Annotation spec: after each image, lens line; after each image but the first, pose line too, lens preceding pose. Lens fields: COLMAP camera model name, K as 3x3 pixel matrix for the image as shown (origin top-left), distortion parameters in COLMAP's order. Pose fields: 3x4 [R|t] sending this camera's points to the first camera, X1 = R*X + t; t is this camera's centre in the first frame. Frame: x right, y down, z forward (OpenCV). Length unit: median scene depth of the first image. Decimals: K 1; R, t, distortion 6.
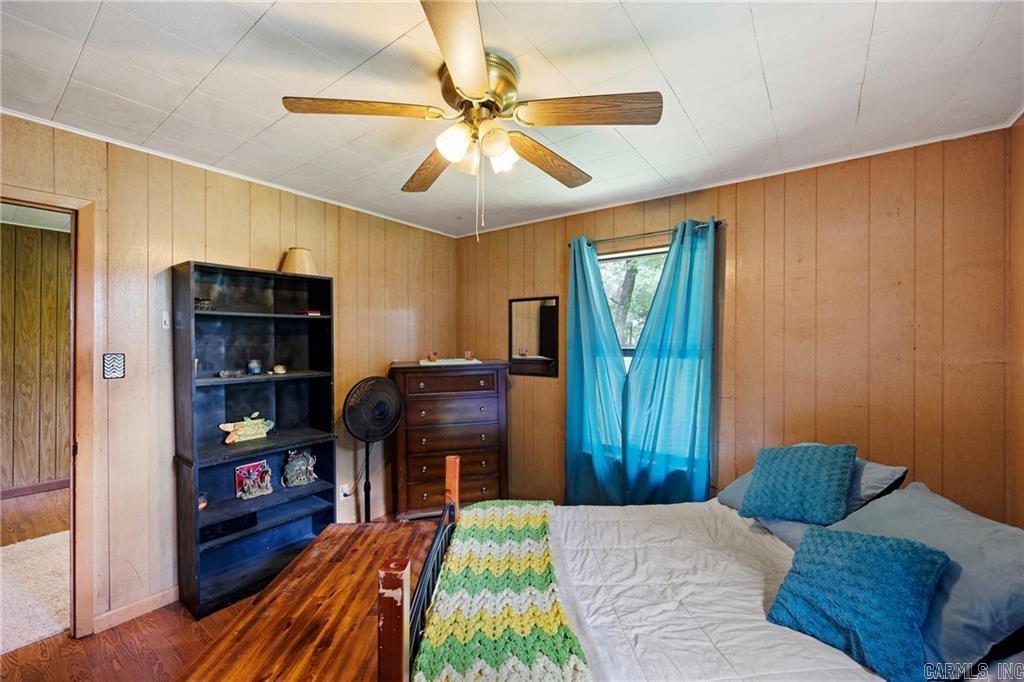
lens RADIAL K [[417.6, 0, 509.4], [0, 417.6, 344.7], [0, 0, 1]] dist [0.000649, -0.000085]
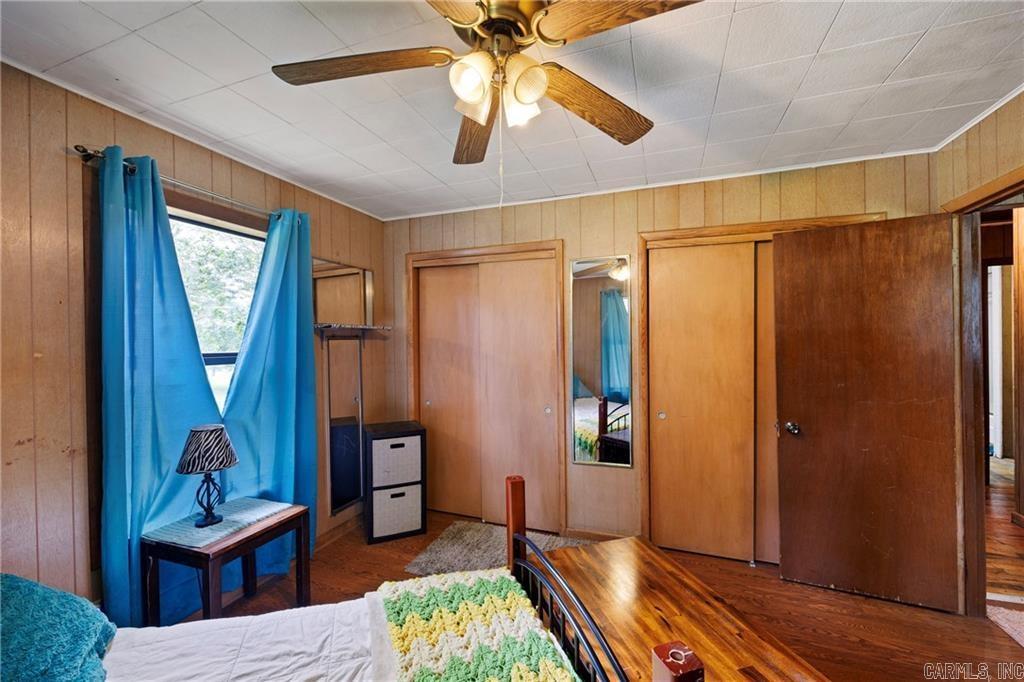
lens RADIAL K [[417.6, 0, 513.0], [0, 417.6, 345.2], [0, 0, 1]] dist [0.000649, -0.000085]
pose [[-0.960548, 0.005948, -0.278050, 0.131545], [0.006077, 0.999981, 0.000397, 0.018019], [0.278047, -0.001308, -0.960567, 1.882656]]
